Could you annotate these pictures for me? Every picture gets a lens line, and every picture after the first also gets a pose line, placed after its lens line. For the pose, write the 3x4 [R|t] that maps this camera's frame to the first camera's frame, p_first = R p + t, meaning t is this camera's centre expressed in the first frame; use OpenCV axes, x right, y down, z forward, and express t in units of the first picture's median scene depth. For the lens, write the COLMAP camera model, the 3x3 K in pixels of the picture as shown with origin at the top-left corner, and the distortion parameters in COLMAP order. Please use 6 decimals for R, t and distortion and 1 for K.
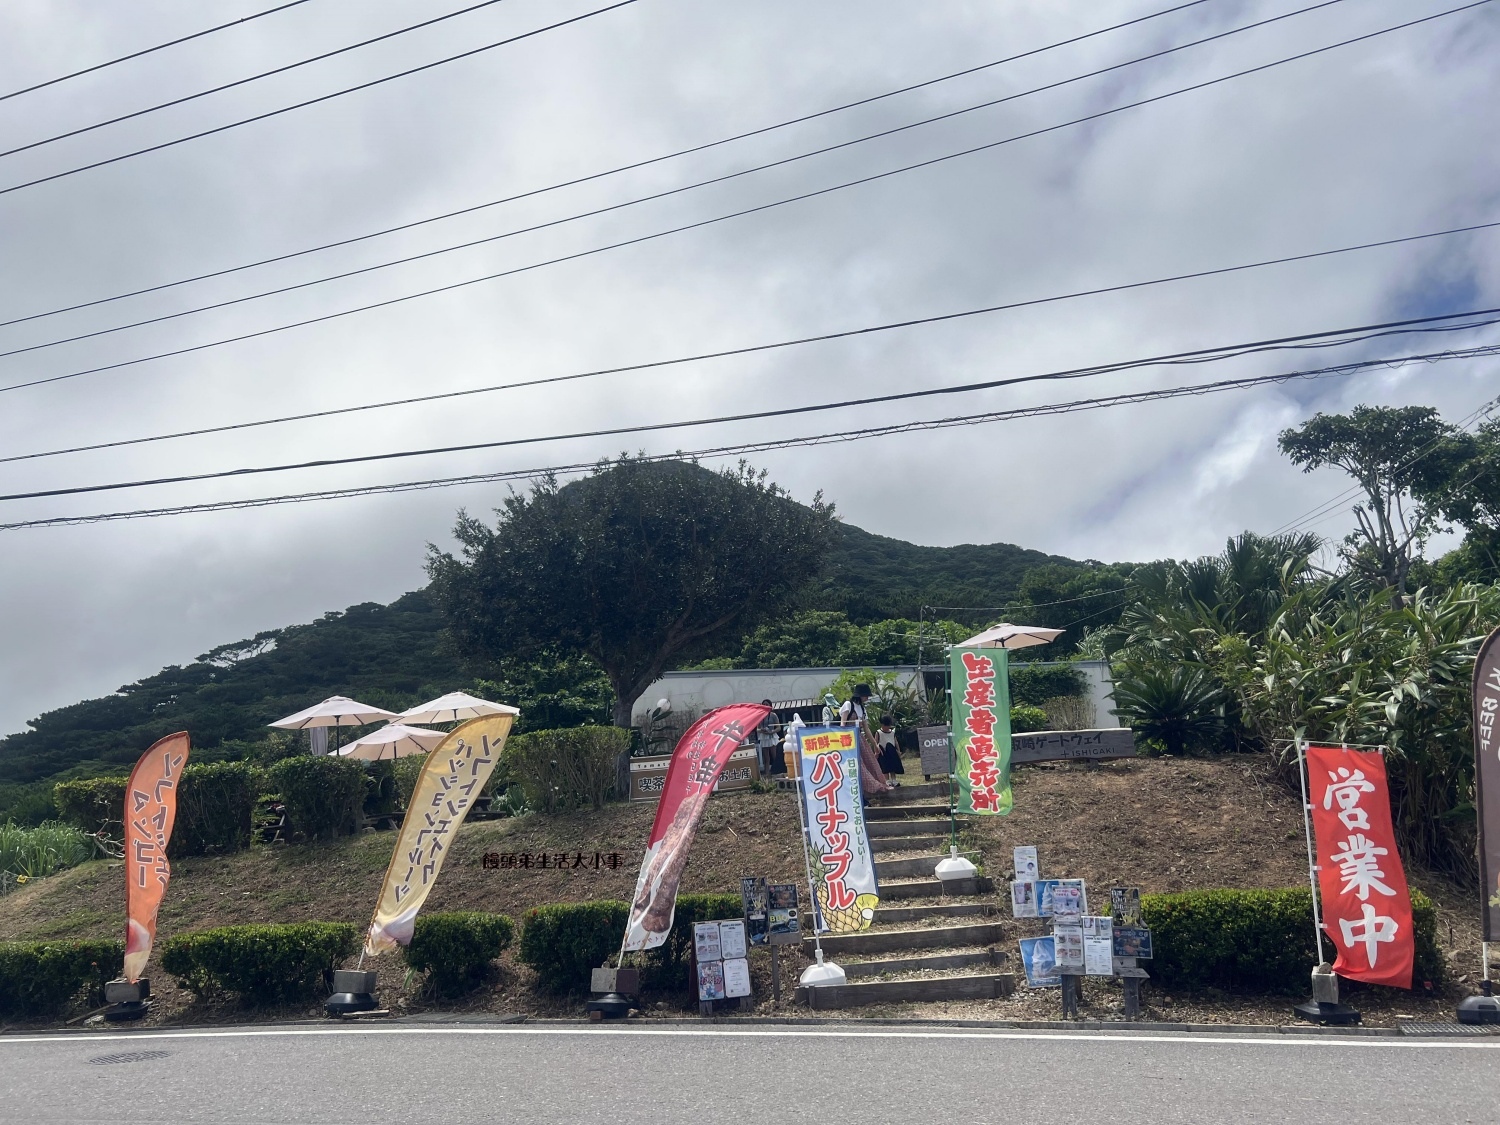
lens RADIAL K [[1138.4, 0, 749.9], [0, 1138.4, 563.1], [0, 0, 1]] dist [-0.006167, -0.001076]
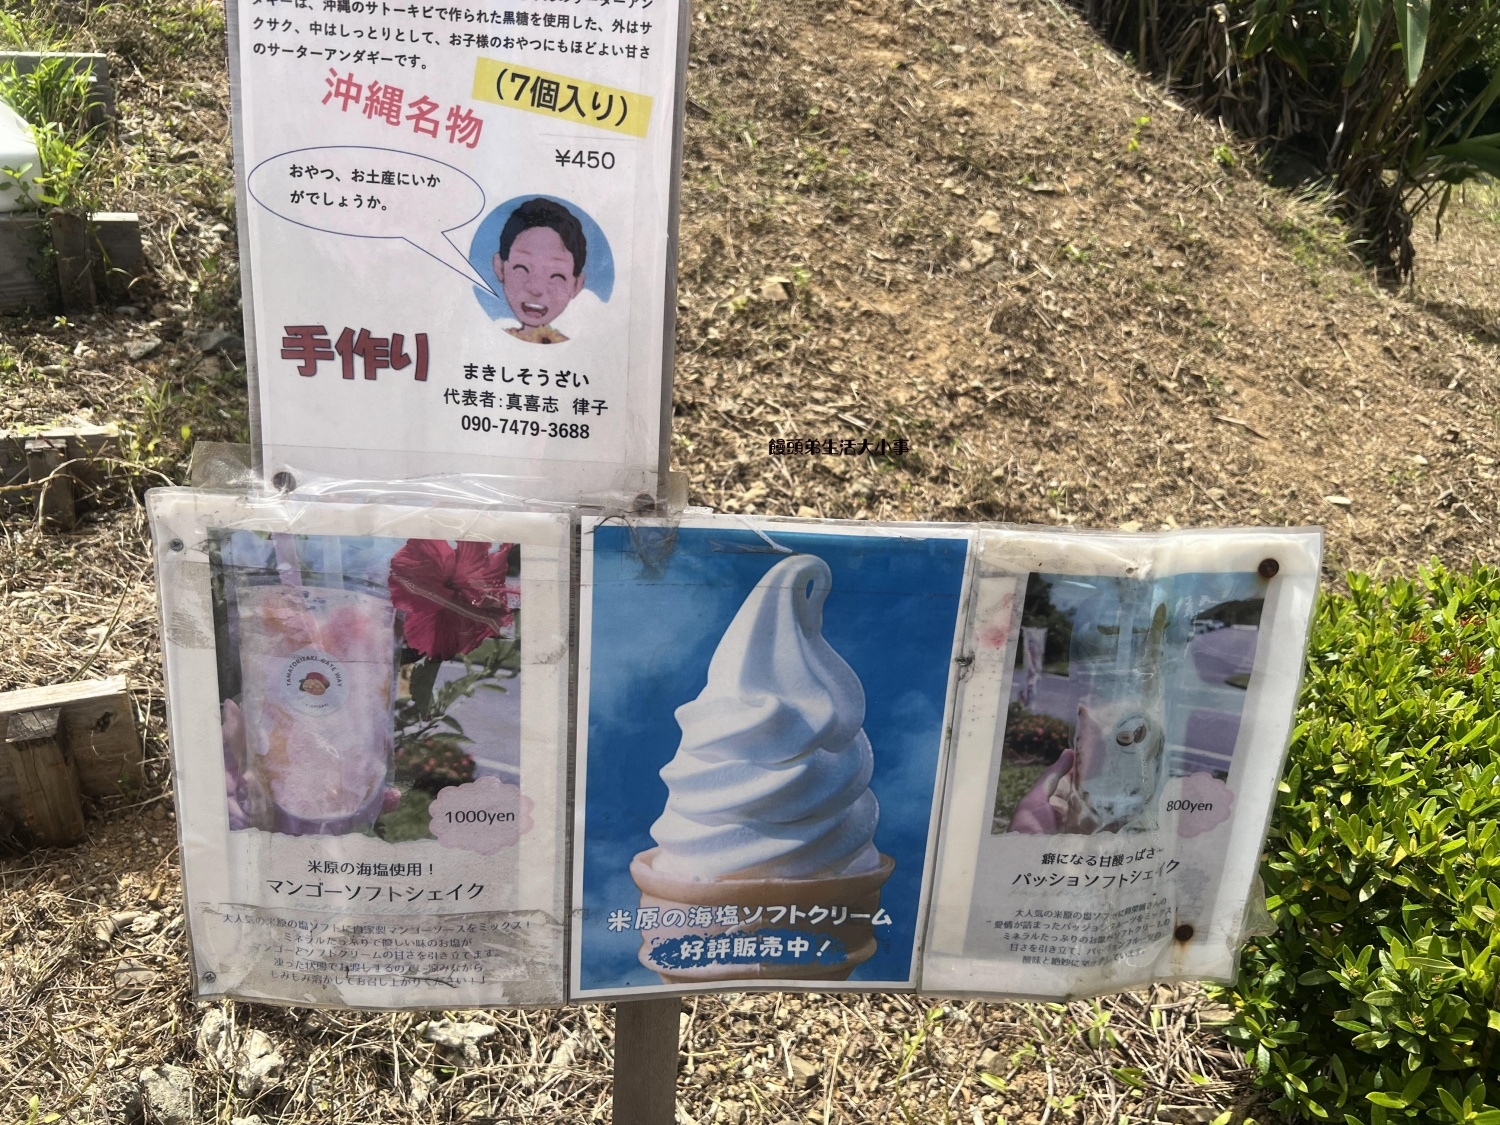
lens RADIAL K [[1138.4, 0, 750.3], [0, 1138.4, 563.3], [0, 0, 1]] dist [-0.006167, -0.001076]
pose [[0.838089, -0.080374, 0.539580, 0.225045], [-0.243140, 0.830385, 0.501342, 0.249014], [-0.488355, -0.551363, 0.676394, 0.951994]]
